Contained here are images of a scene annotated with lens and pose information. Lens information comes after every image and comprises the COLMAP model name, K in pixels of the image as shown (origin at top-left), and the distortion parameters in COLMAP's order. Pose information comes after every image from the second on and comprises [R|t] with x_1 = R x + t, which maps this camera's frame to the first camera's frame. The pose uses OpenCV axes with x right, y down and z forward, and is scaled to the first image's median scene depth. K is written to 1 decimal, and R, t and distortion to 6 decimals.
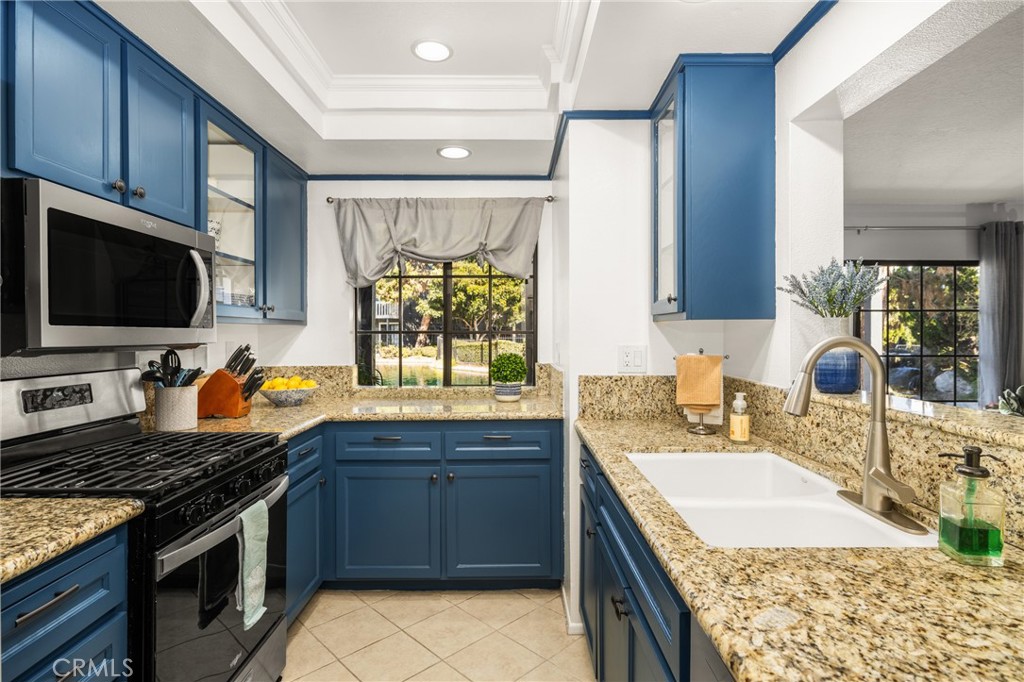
lens RADIAL K [[534.1, 0, 512.3], [0, 534.1, 337.3], [0, 0, 1]] dist [-0.014716, -0.000461]
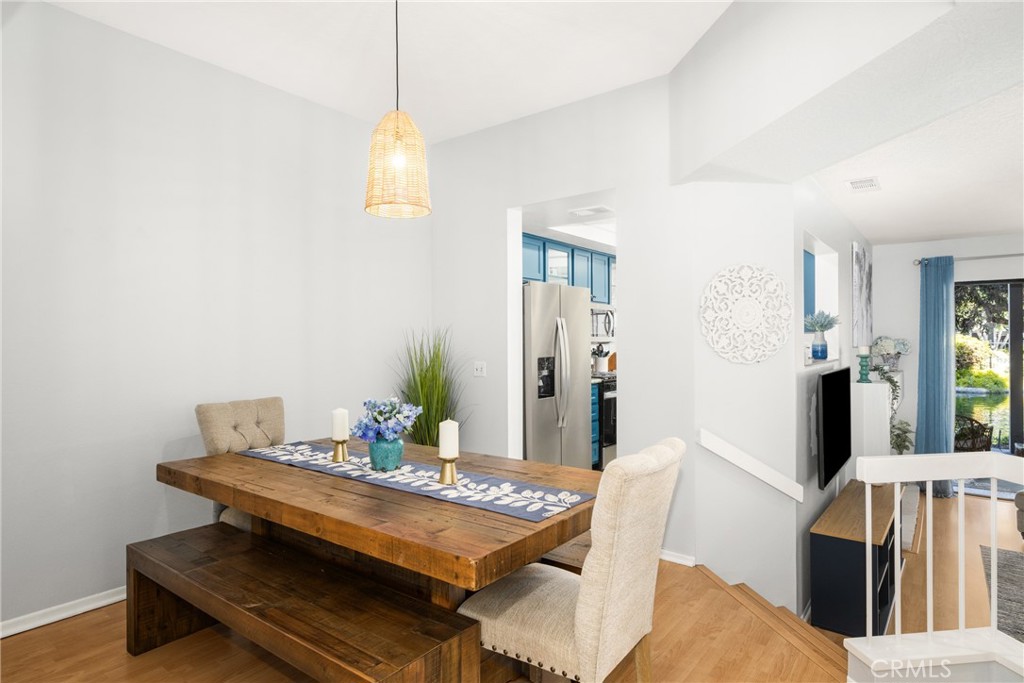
lens RADIAL K [[565.1, 0, 515.9], [0, 565.1, 345.7], [0, 0, 1]] dist [0.005517, -0.001002]
pose [[0.798353, 0.004310, -0.602174, 0.834732], [-0.003780, 0.999991, 0.002146, 0.026118], [0.602178, 0.000563, 0.798362, -1.713840]]
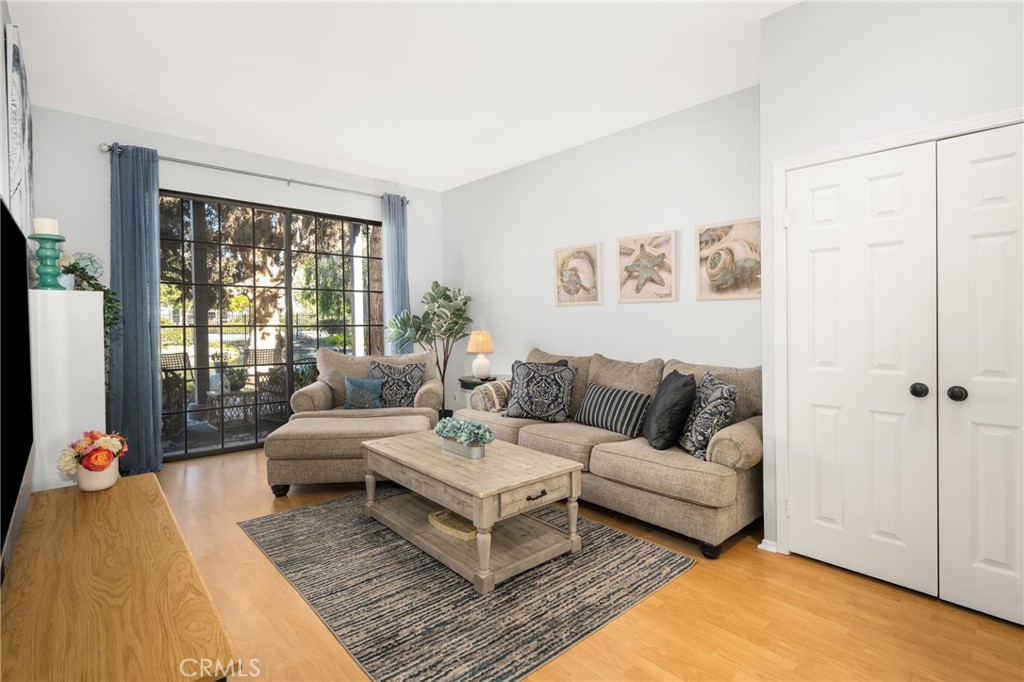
lens RADIAL K [[493.4, 0, 513.9], [0, 493.4, 331.3], [0, 0, 1]] dist [-0.002944, 0.000120]
pose [[0.737991, -0.015308, 0.674636, 0.587613], [0.013406, 0.999878, 0.008023, 0.274501], [-0.674677, 0.003123, 0.738107, -0.345035]]
